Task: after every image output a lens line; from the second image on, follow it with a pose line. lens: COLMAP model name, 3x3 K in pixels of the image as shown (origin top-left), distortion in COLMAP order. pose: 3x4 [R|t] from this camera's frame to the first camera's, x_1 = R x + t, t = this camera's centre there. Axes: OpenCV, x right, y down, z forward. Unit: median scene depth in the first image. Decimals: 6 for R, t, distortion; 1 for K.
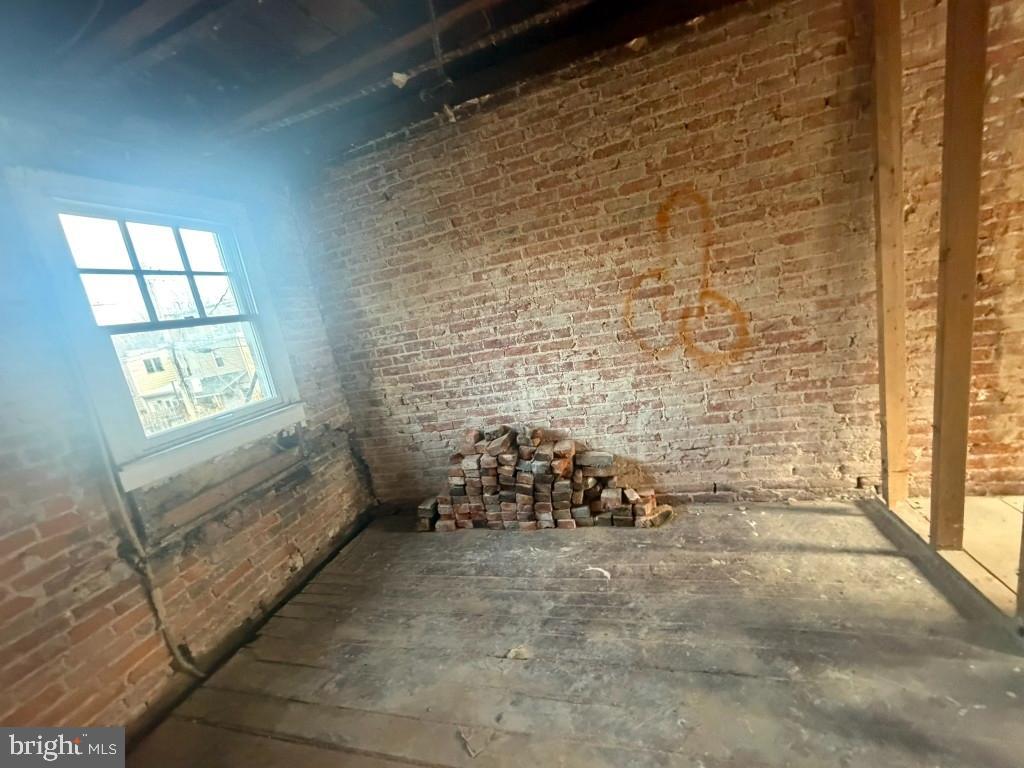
lens RADIAL K [[410.0, 0, 510.1], [0, 410.0, 383.5], [0, 0, 1]] dist [0.001854, -0.000340]
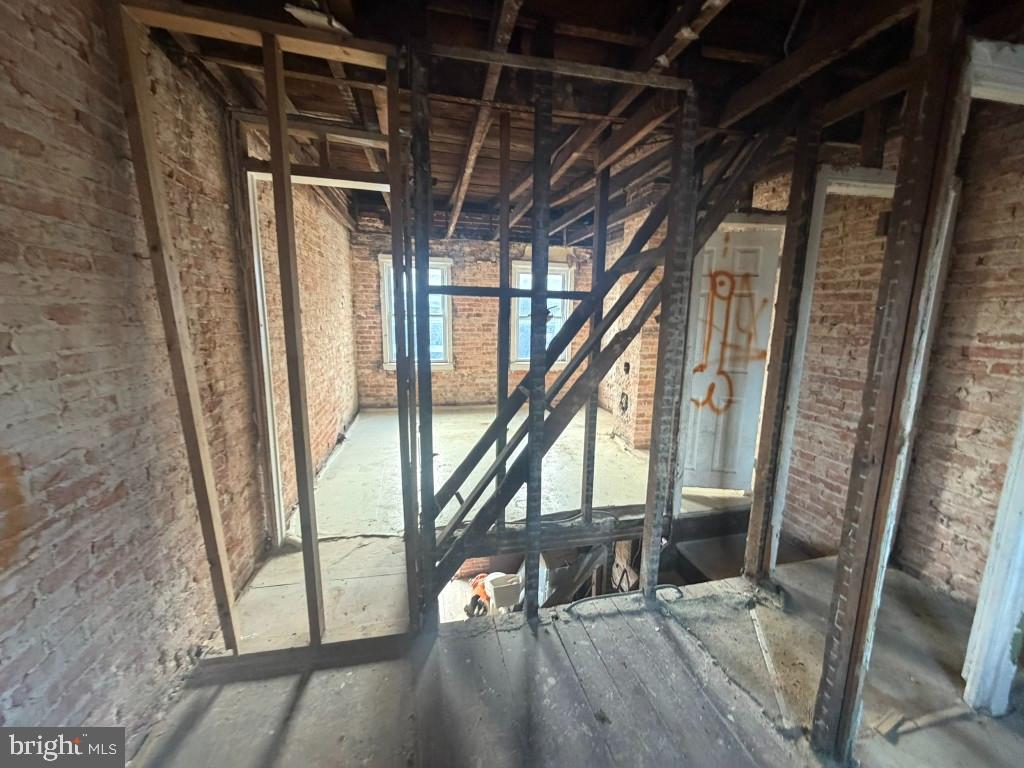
lens RADIAL K [[410.0, 0, 512.5], [0, 410.0, 383.7], [0, 0, 1]] dist [0.001854, -0.000340]
pose [[-0.475934, 0.033976, 0.878824, -0.087067], [0.244815, 0.964877, 0.095278, -0.164207], [-0.844720, 0.260496, -0.467536, 0.760141]]
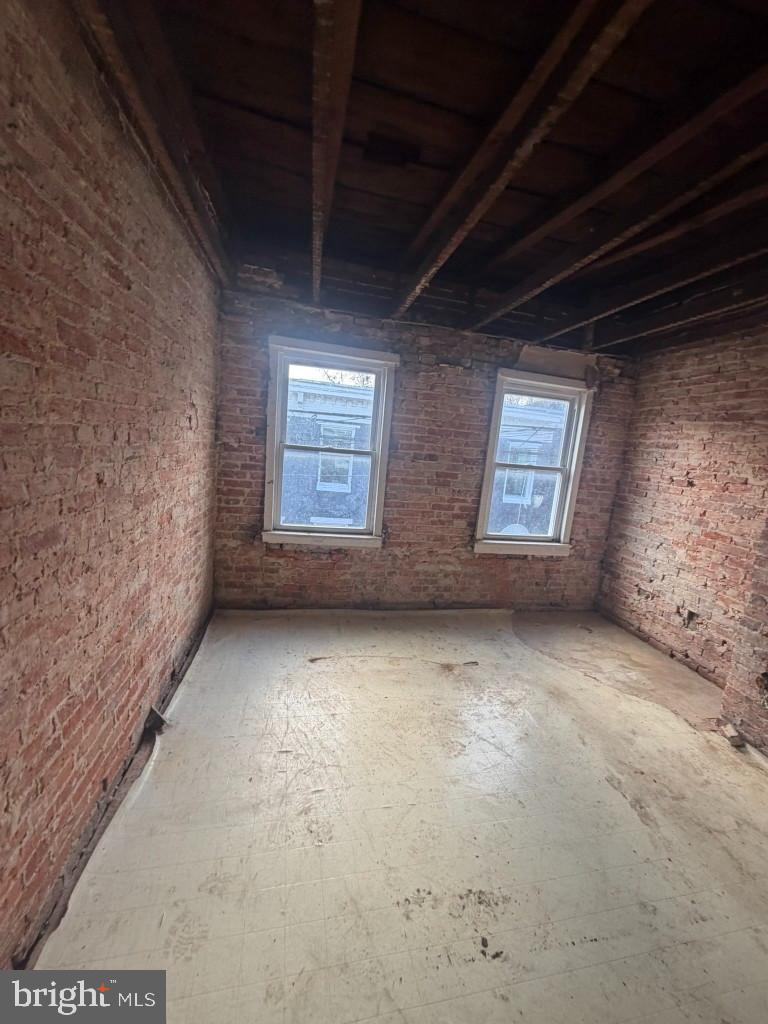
lens RADIAL K [[410.0, 0, 384.0], [0, 410.0, 510.6], [0, 0, 1]] dist [0.001854, -0.000340]
pose [[-0.470670, 0.009704, 0.882256, 1.179152], [0.171814, 0.981805, 0.080861, -0.371997], [-0.865419, 0.189643, -0.463773, 0.470271]]
